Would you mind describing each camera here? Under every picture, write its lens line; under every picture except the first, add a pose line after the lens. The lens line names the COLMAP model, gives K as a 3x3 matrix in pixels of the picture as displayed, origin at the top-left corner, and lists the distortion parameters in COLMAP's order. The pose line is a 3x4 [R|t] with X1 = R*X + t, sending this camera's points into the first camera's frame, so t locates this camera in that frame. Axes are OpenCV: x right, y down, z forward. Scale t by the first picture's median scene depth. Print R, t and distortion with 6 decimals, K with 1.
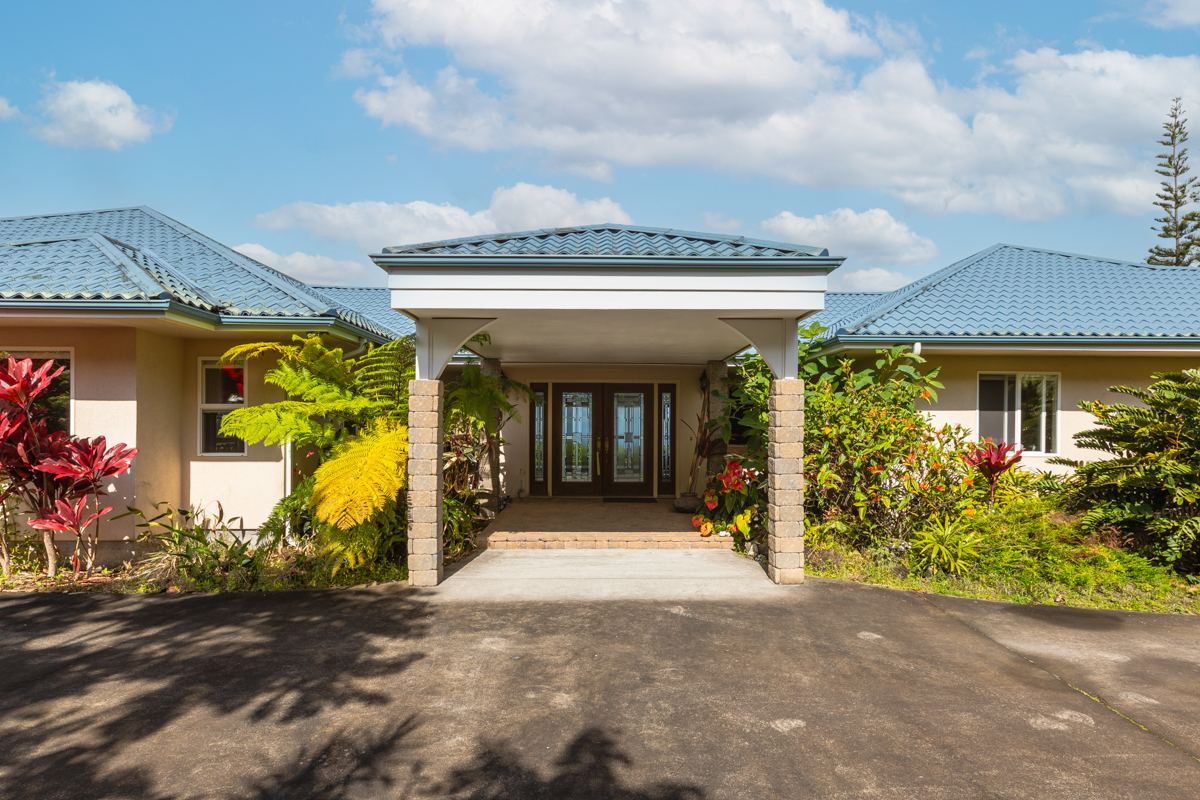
lens RADIAL K [[658.3, 0, 599.1], [0, 658.3, 421.5], [0, 0, 1]] dist [0.003618, -0.000549]
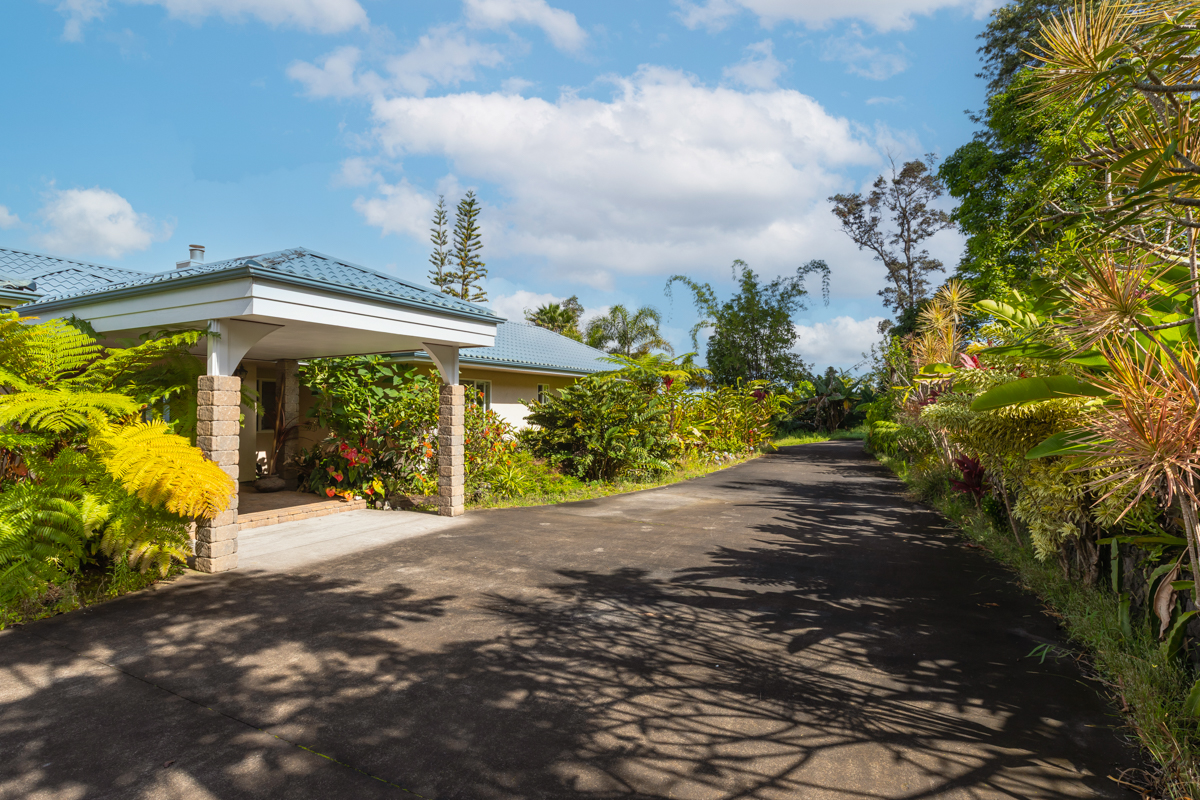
lens RADIAL K [[608.9, 0, 598.7], [0, 608.9, 402.2], [0, 0, 1]] dist [-0.002270, -0.001847]
pose [[0.488574, 0.004753, 0.872510, -1.150780], [0.000101, 0.999985, -0.005504, -0.022026], [-0.872523, 0.002777, 0.488566, -0.005896]]
